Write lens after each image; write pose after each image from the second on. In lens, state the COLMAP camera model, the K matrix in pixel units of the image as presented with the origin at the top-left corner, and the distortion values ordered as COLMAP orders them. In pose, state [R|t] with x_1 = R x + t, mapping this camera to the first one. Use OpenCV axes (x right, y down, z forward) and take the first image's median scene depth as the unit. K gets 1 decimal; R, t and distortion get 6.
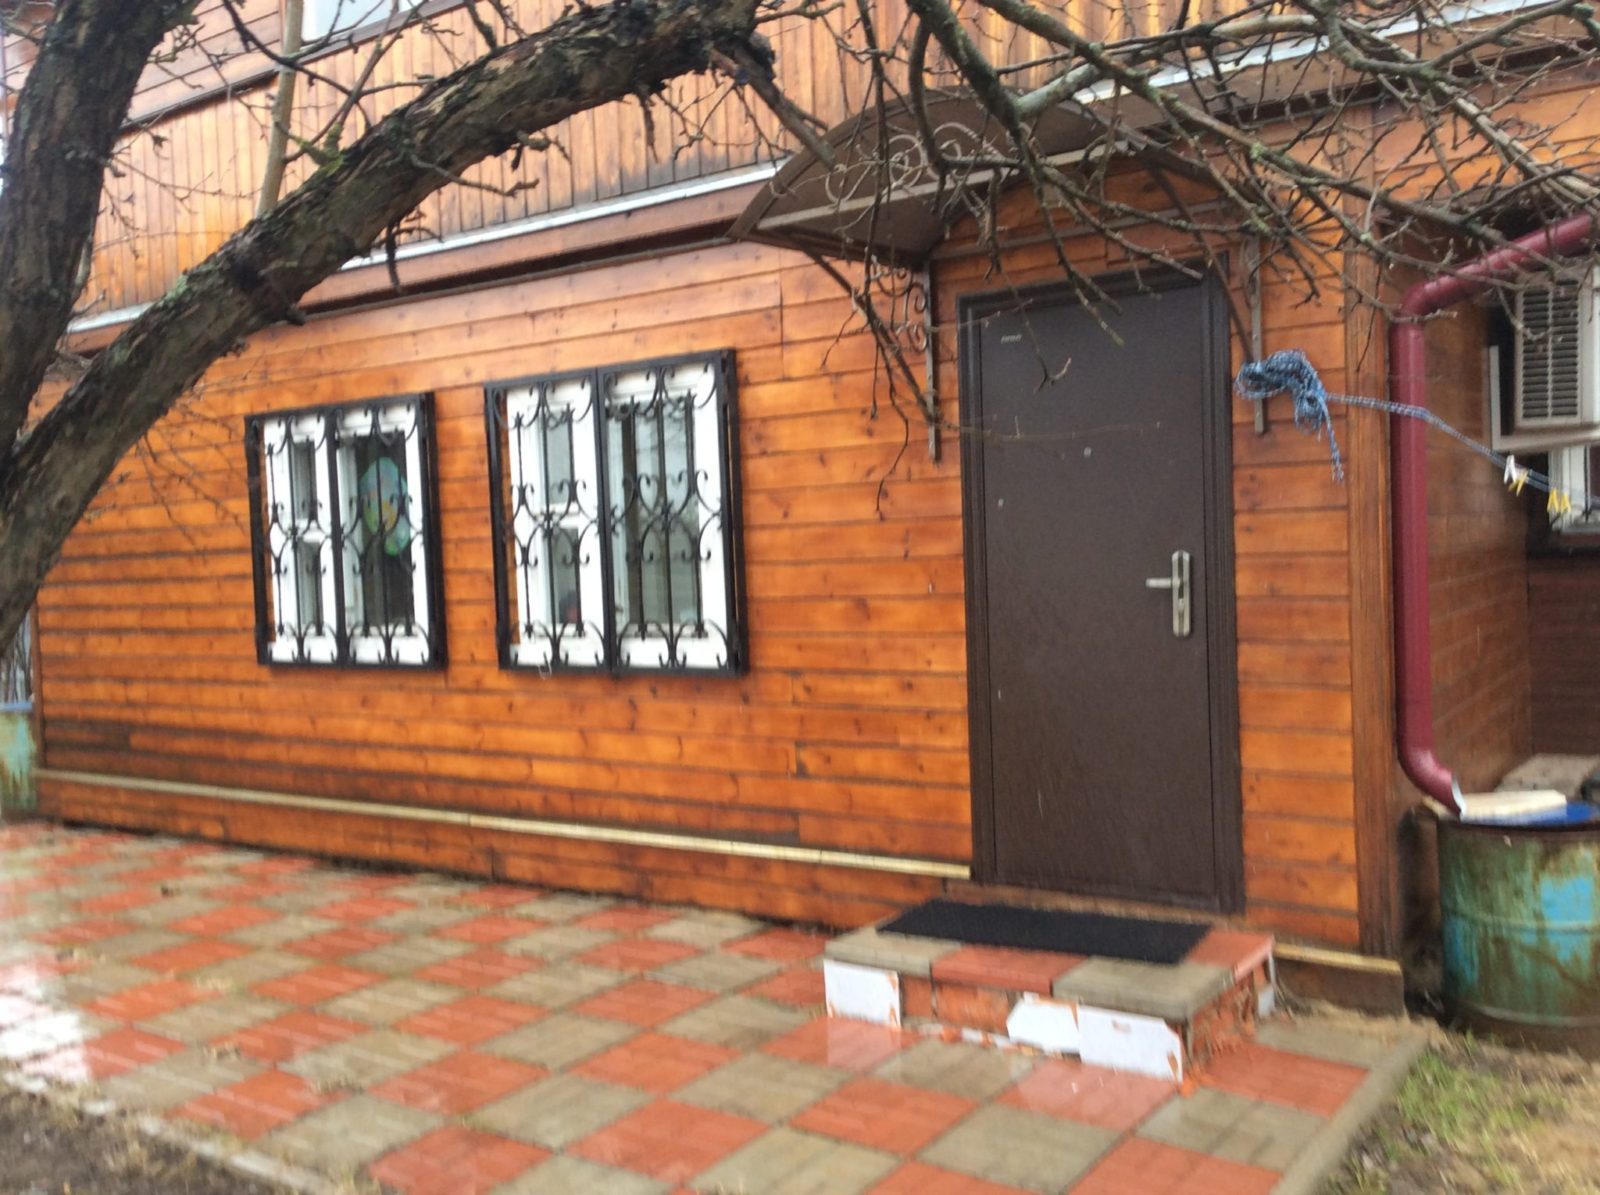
lens RADIAL K [[1478.4, 0, 800.0], [0, 1478.4, 597.5], [0, 0, 1]] dist [0.098008, -0.150882]
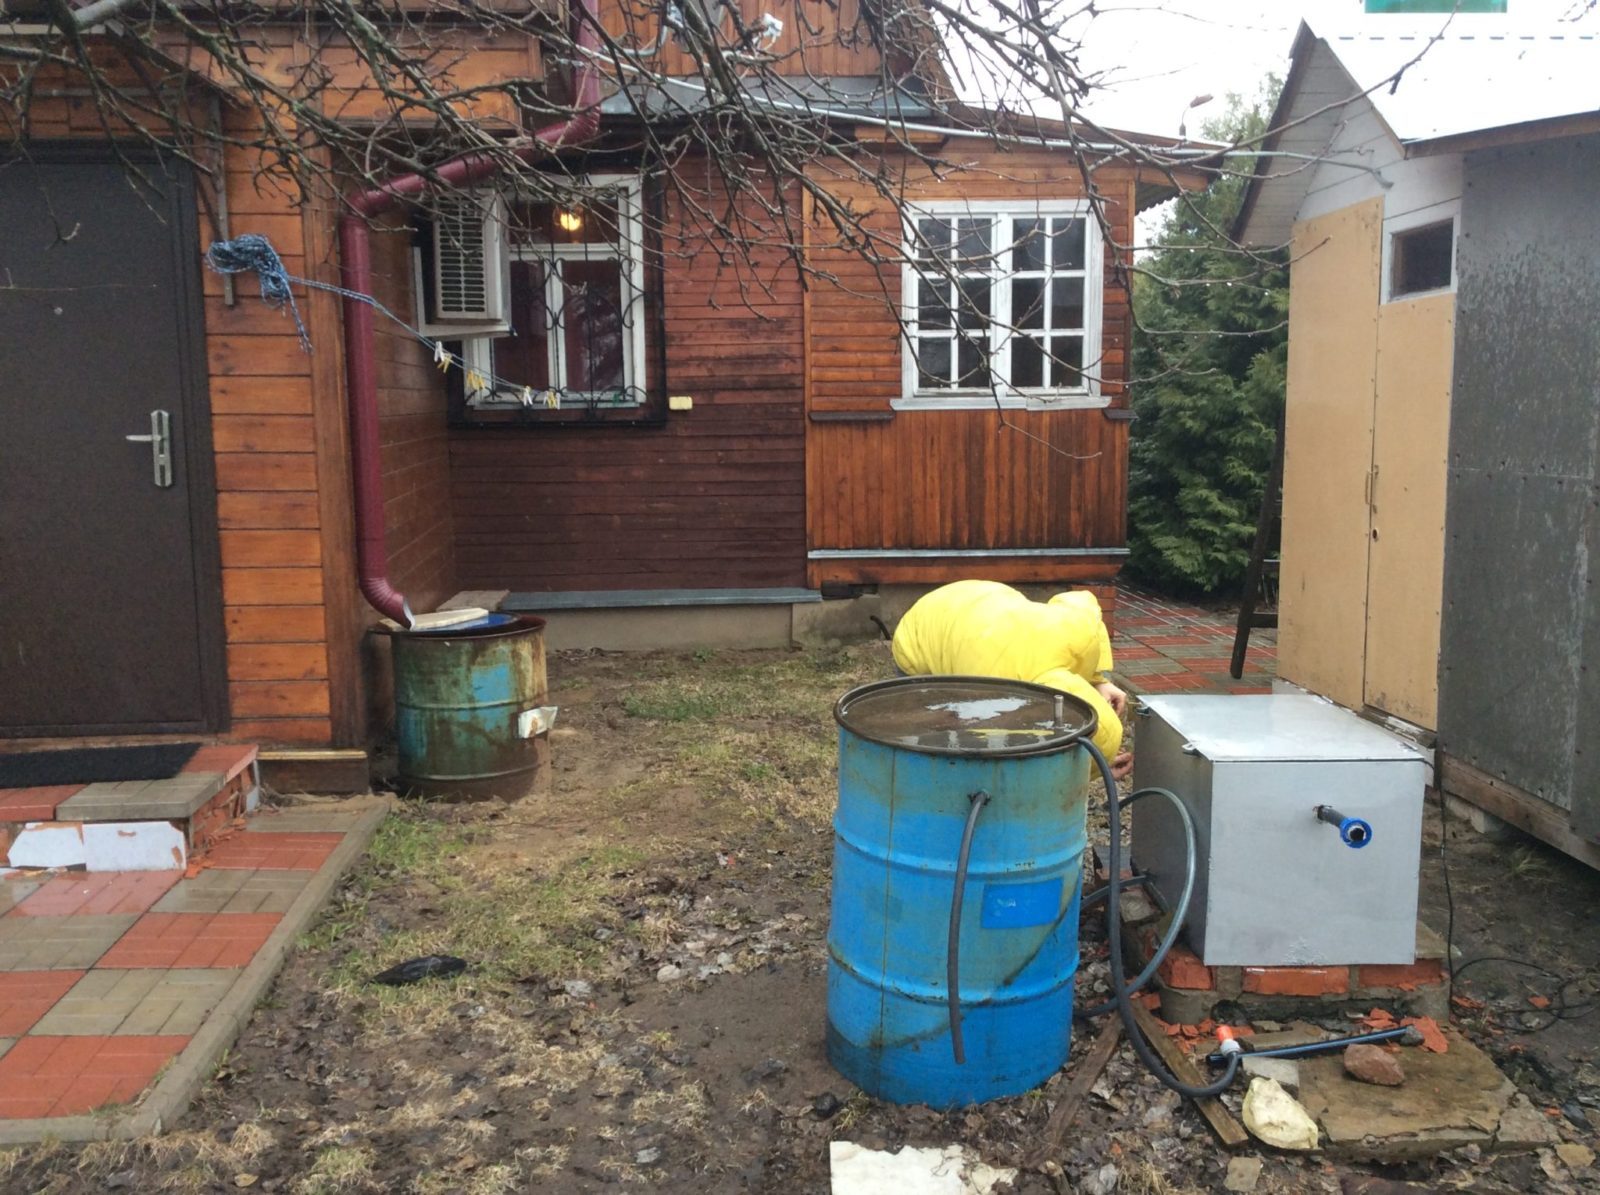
lens RADIAL K [[1479.2, 0, 801.6], [0, 1479.2, 516.6], [0, 0, 1]] dist [0.340220, -0.540365]
pose [[0.771108, -0.032561, 0.635871, -0.104266], [0.020625, 0.999445, 0.026167, 0.028018], [-0.636370, -0.007063, 0.771351, -0.173094]]
